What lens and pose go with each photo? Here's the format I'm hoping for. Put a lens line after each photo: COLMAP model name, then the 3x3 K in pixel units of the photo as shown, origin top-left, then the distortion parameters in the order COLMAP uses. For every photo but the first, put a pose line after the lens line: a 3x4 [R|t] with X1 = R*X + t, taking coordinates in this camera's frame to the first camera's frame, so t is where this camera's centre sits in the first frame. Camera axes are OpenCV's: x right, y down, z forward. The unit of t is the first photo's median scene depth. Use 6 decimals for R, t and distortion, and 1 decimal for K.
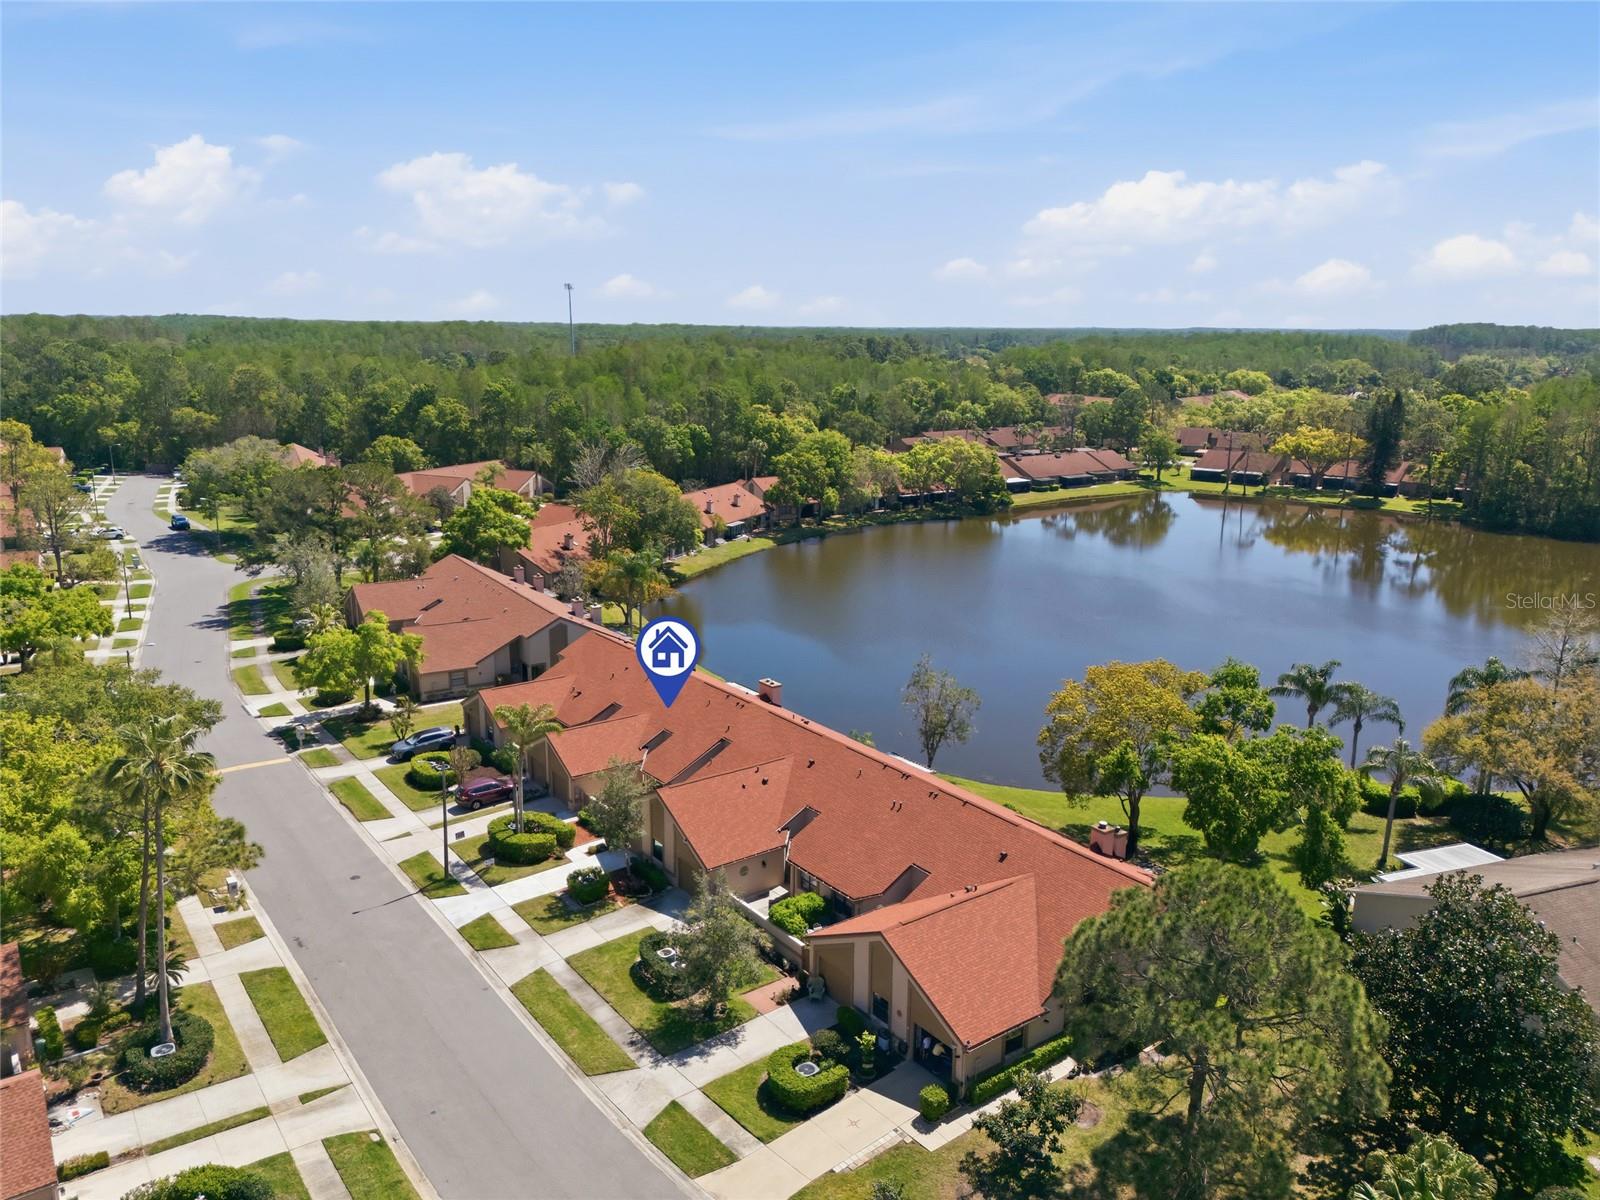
lens RADIAL K [[1177.3, 0, 800.0], [0, 1177.3, 600.0], [0, 0, 1]] dist [0.006161, 0.001133]
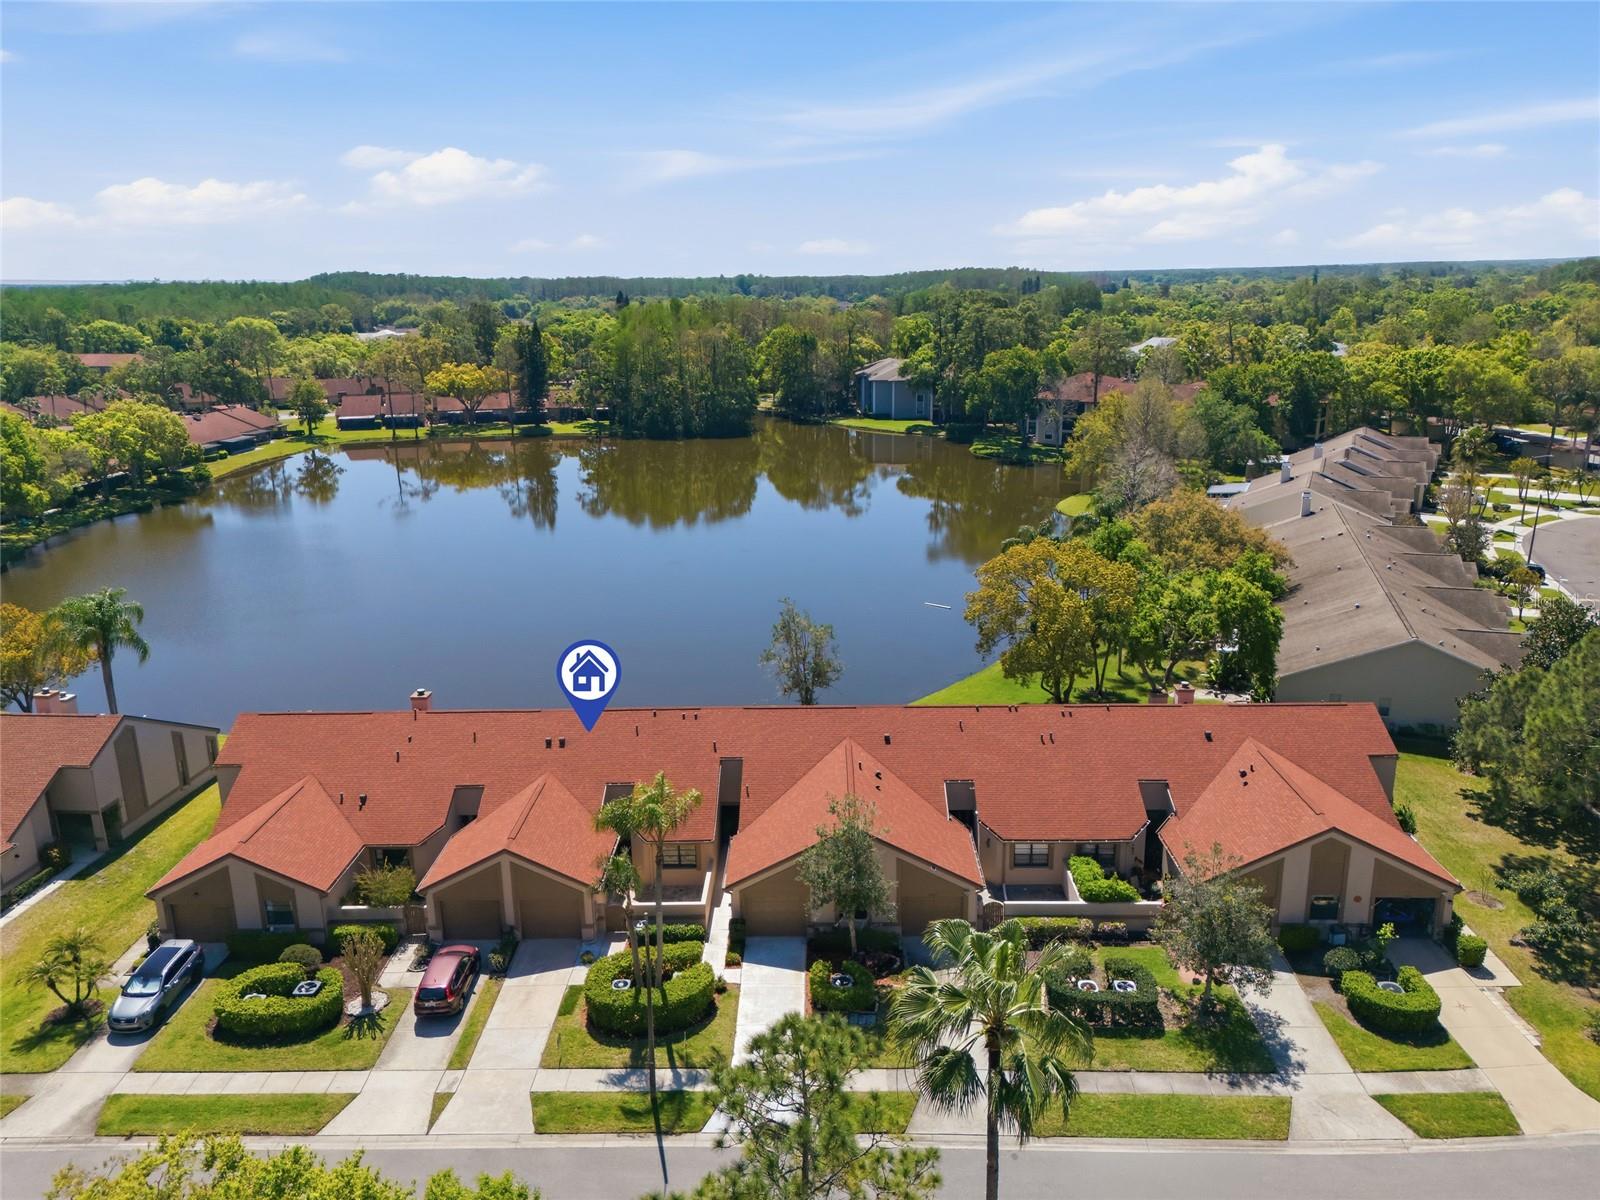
lens RADIAL K [[1177.3, 0, 800.0], [0, 1177.3, 600.0], [0, 0, 1]] dist [0.006161, 0.001133]
pose [[0.605774, -0.218775, 0.764967, -0.199454], [0.193052, 0.973138, 0.125433, -0.021204], [-0.771860, 0.071694, 0.631737, 0.167133]]
